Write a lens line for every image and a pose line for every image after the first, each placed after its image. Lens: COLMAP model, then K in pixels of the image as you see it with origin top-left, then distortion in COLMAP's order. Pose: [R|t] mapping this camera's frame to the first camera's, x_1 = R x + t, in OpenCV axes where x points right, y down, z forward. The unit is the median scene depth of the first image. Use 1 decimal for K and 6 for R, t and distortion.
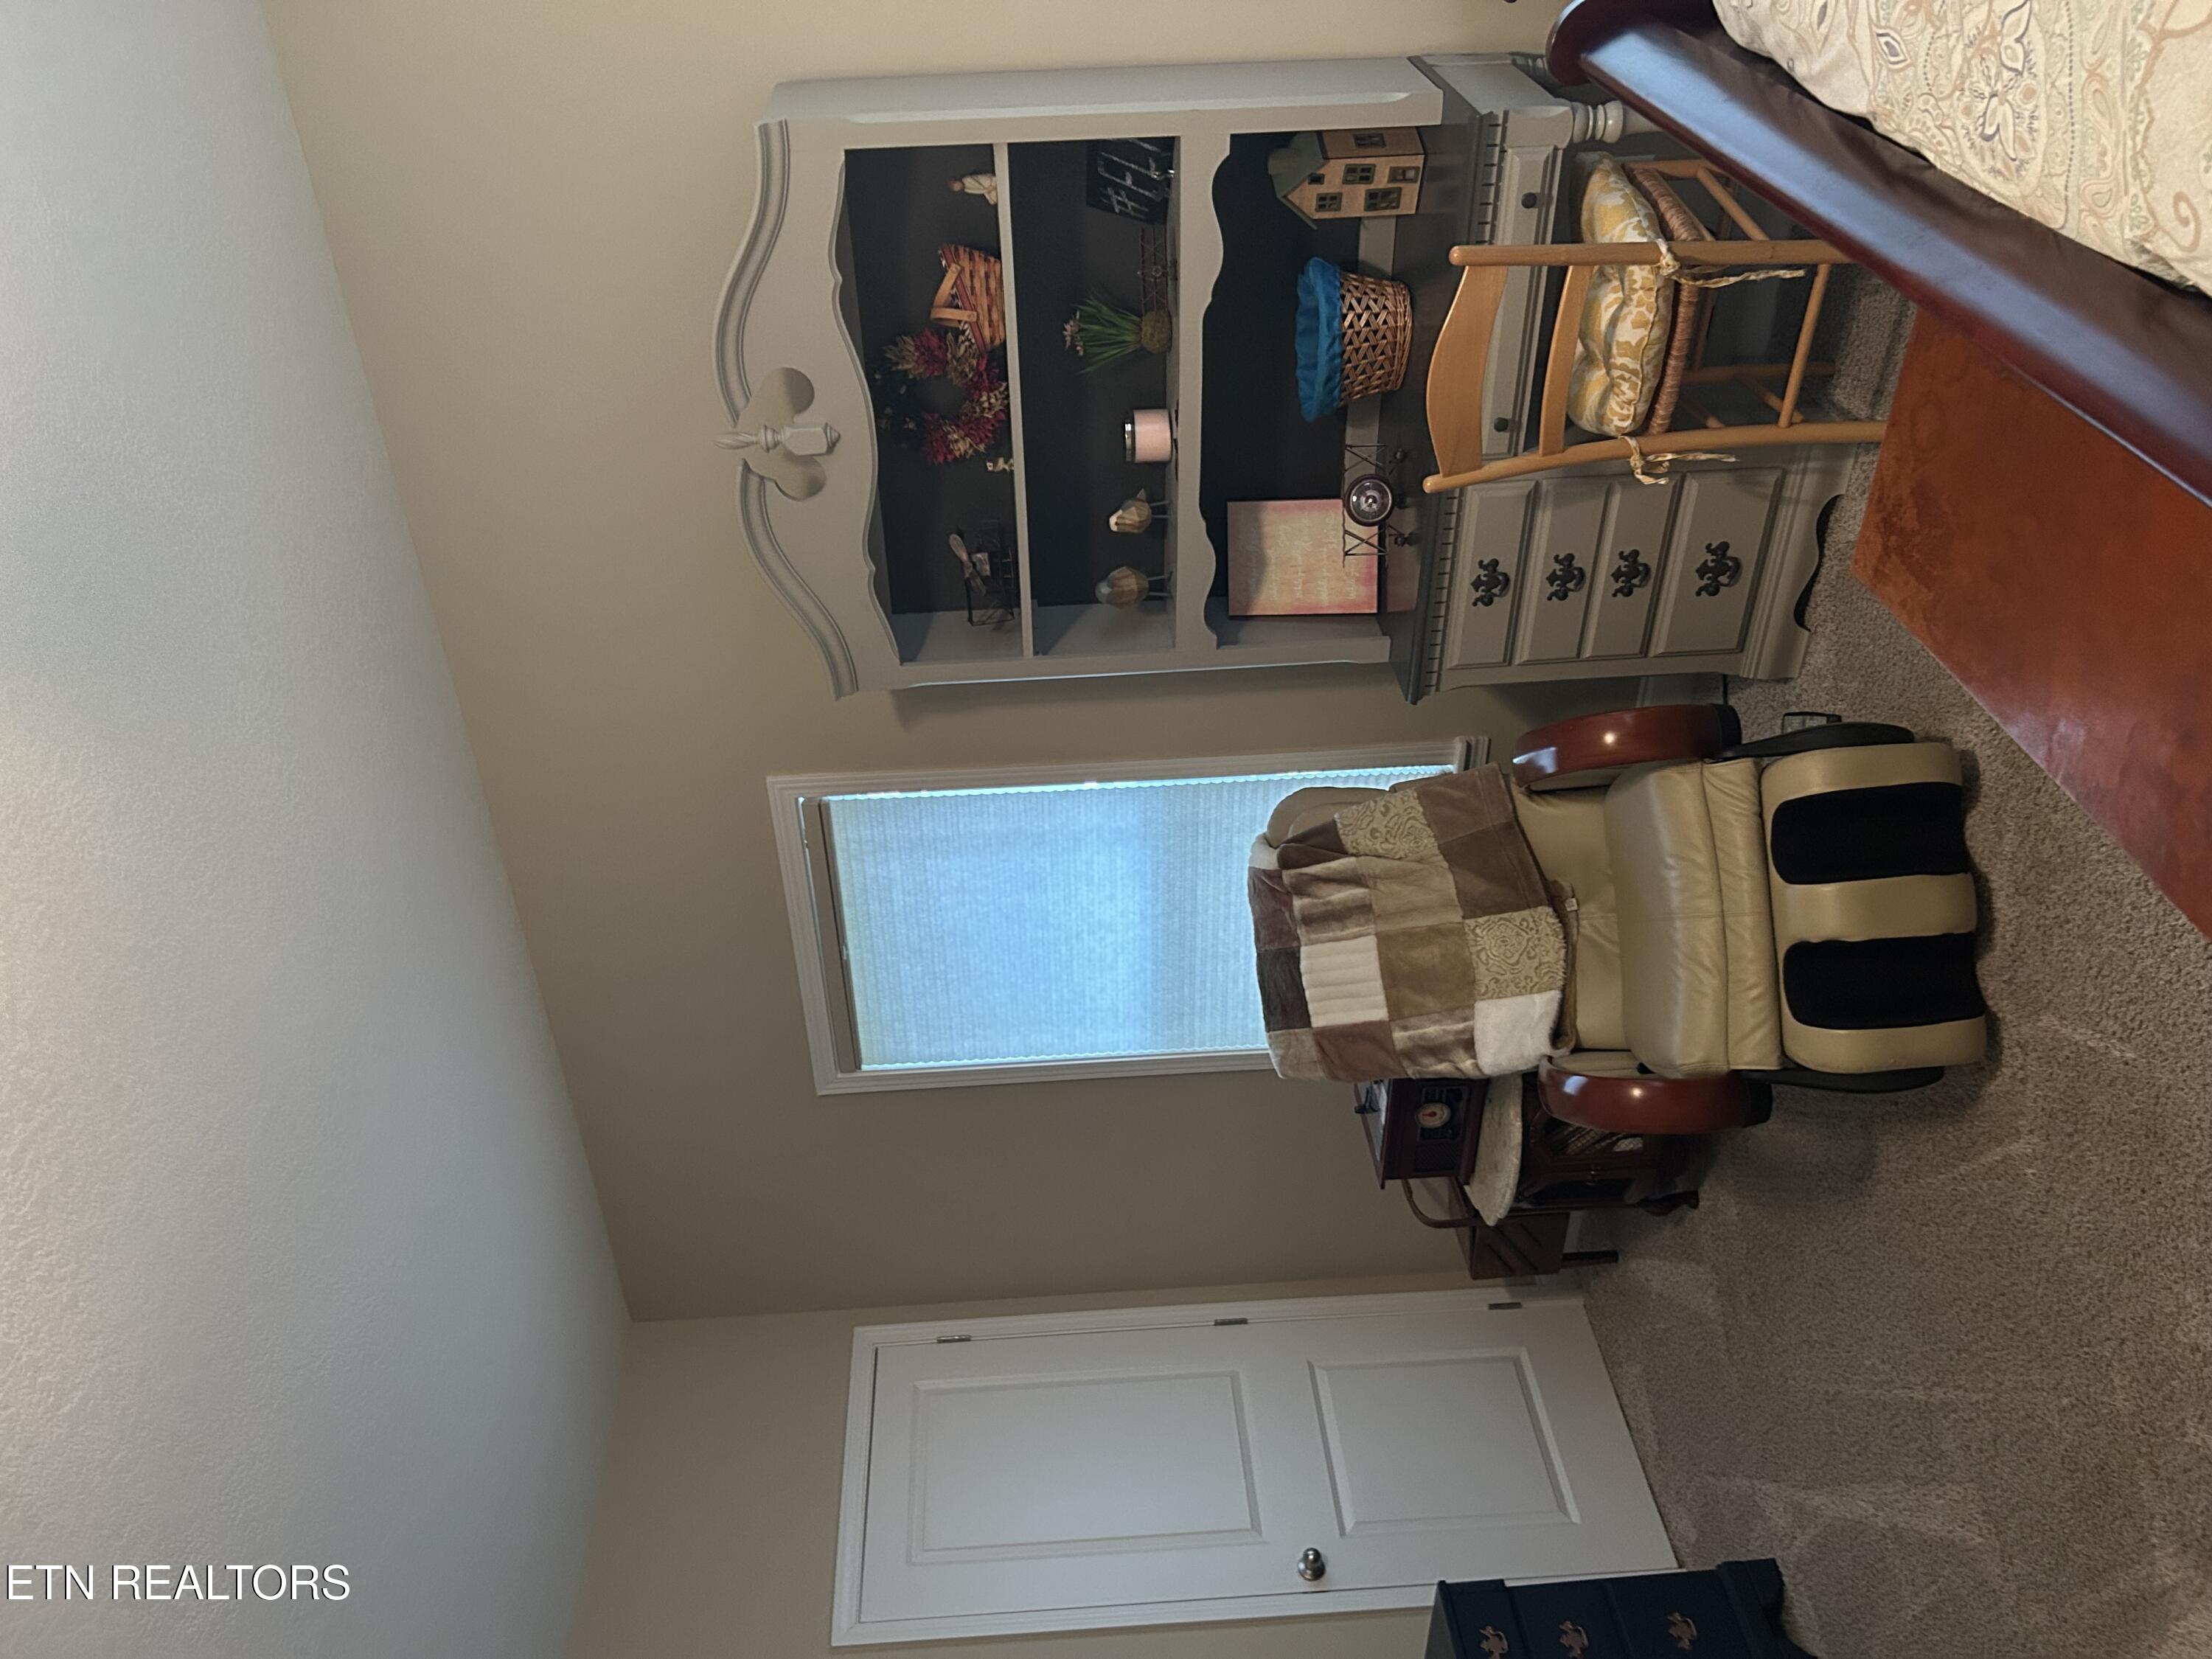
lens RADIAL K [[1656.6, 0, 1089.8], [0, 1656.6, 831.2], [0, 0, 1]] dist [0.002038, 0.000194]
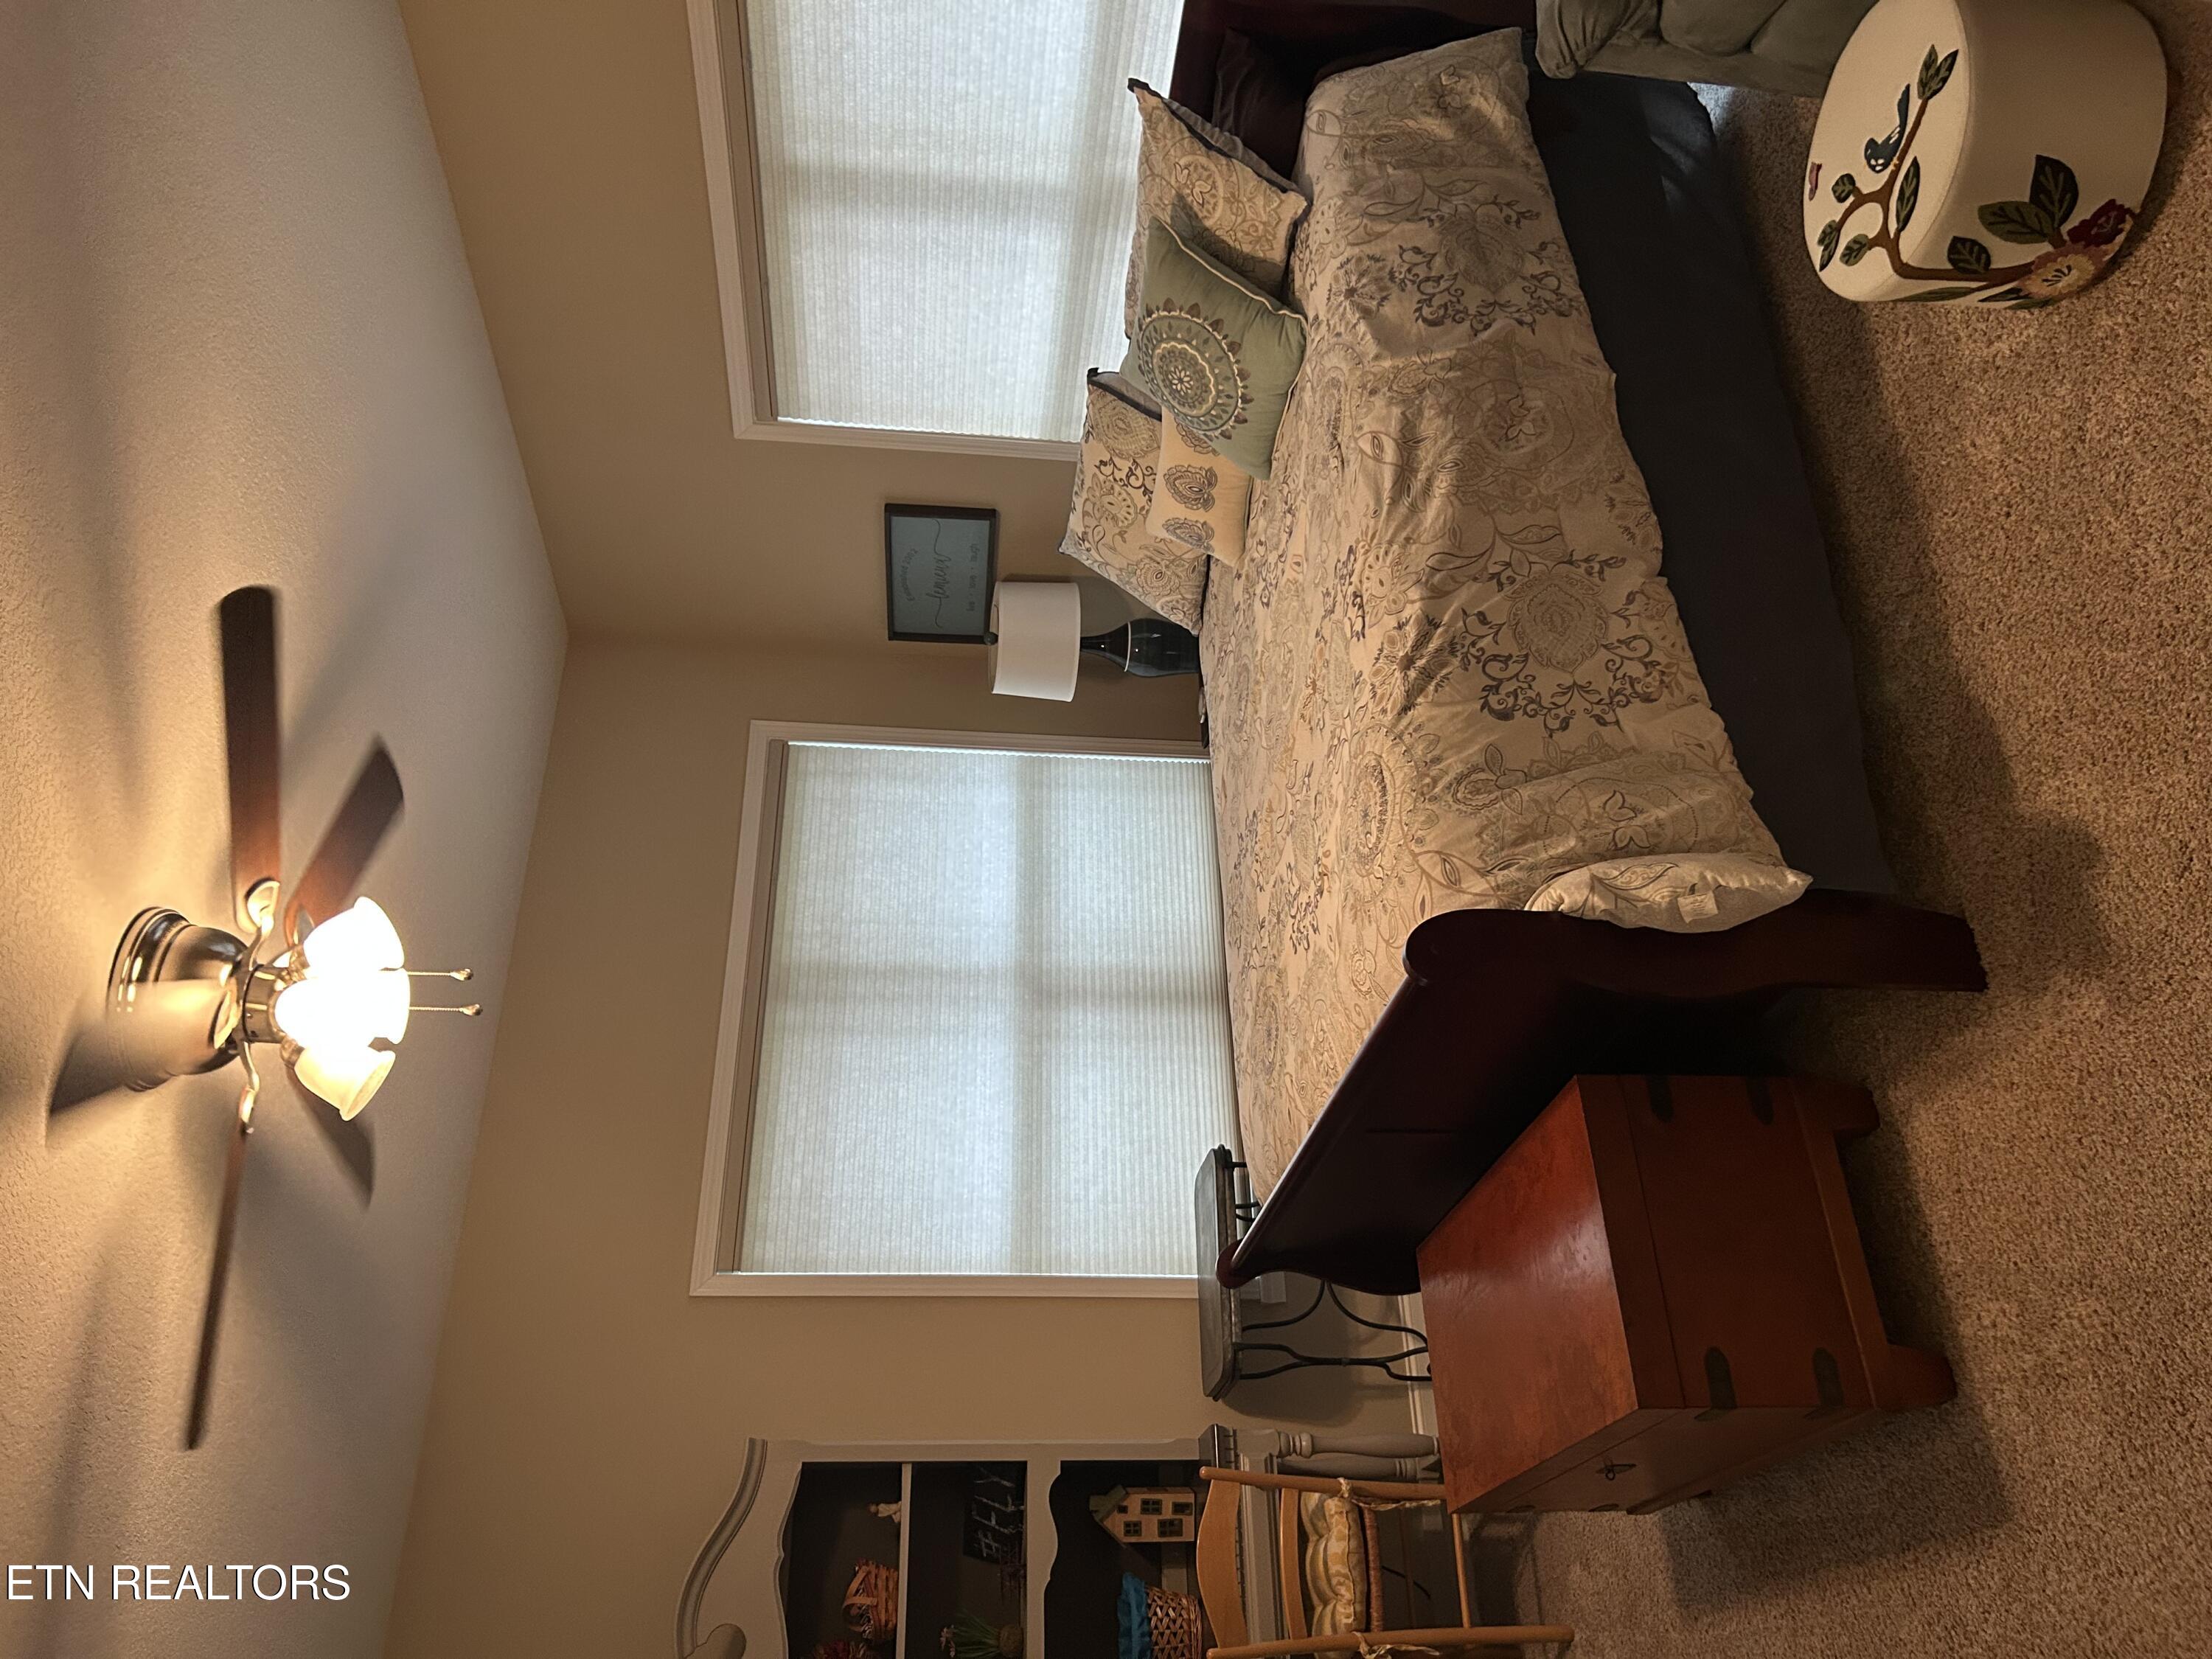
lens RADIAL K [[1656.6, 0, 1109.4], [0, 1656.6, 830.8], [0, 0, 1]] dist [0.002038, 0.000194]
pose [[0.998098, 0.037419, 0.048985, 0.031810], [0.030046, 0.398553, -0.916653, 0.700478], [-0.053824, 0.916382, 0.396671, -0.120904]]
